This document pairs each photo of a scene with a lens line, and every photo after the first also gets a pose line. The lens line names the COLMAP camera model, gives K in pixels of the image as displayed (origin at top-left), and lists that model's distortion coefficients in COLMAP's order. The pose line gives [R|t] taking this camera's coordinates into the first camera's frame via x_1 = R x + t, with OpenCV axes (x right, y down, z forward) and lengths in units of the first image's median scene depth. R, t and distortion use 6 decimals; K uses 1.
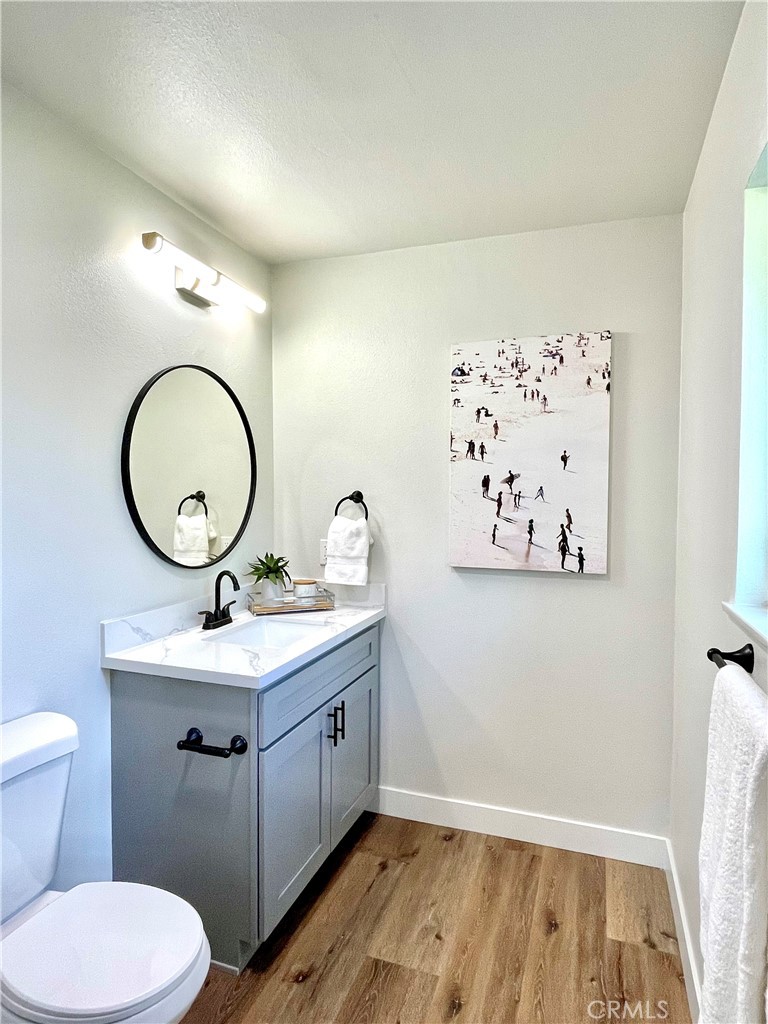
lens RADIAL K [[610.2, 0, 384.0], [0, 610.2, 512.0], [0, 0, 1]] dist [0.000637, -0.002810]
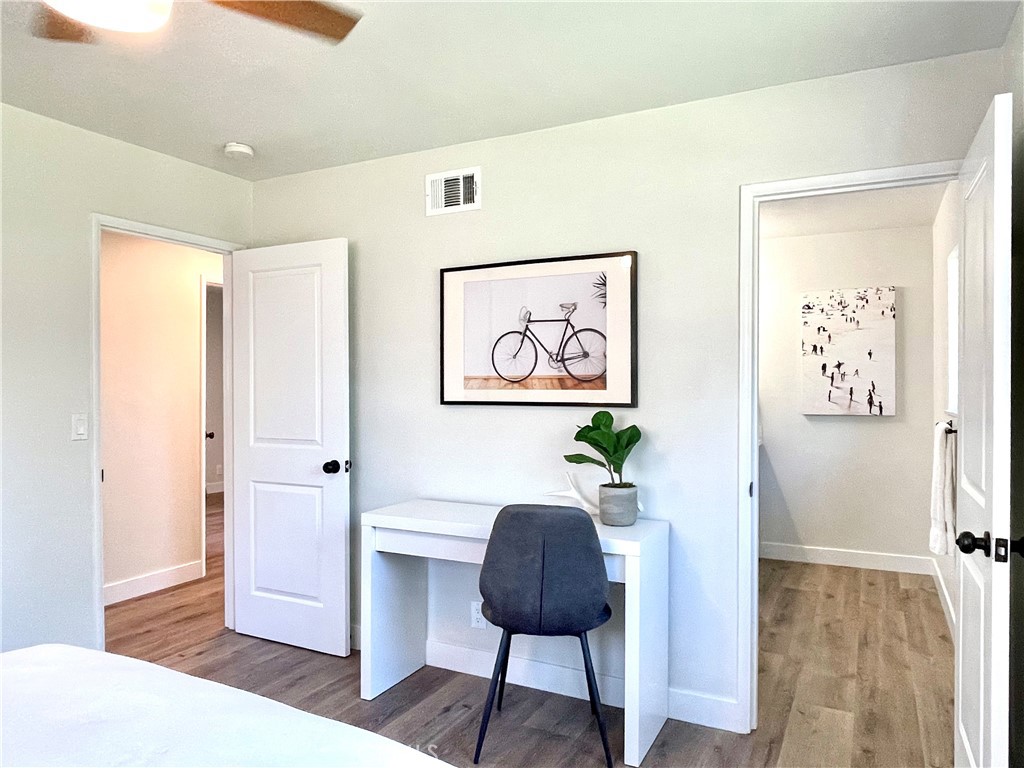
lens RADIAL K [[697.6, 0, 512.0], [0, 697.6, 384.0], [0, 0, 1]] dist [-0.017989, -0.000696]
pose [[0.989634, -0.013282, -0.142995, -0.471503], [0.009193, 0.999531, -0.029218, 0.054558], [0.143316, 0.027601, 0.989292, -1.218008]]
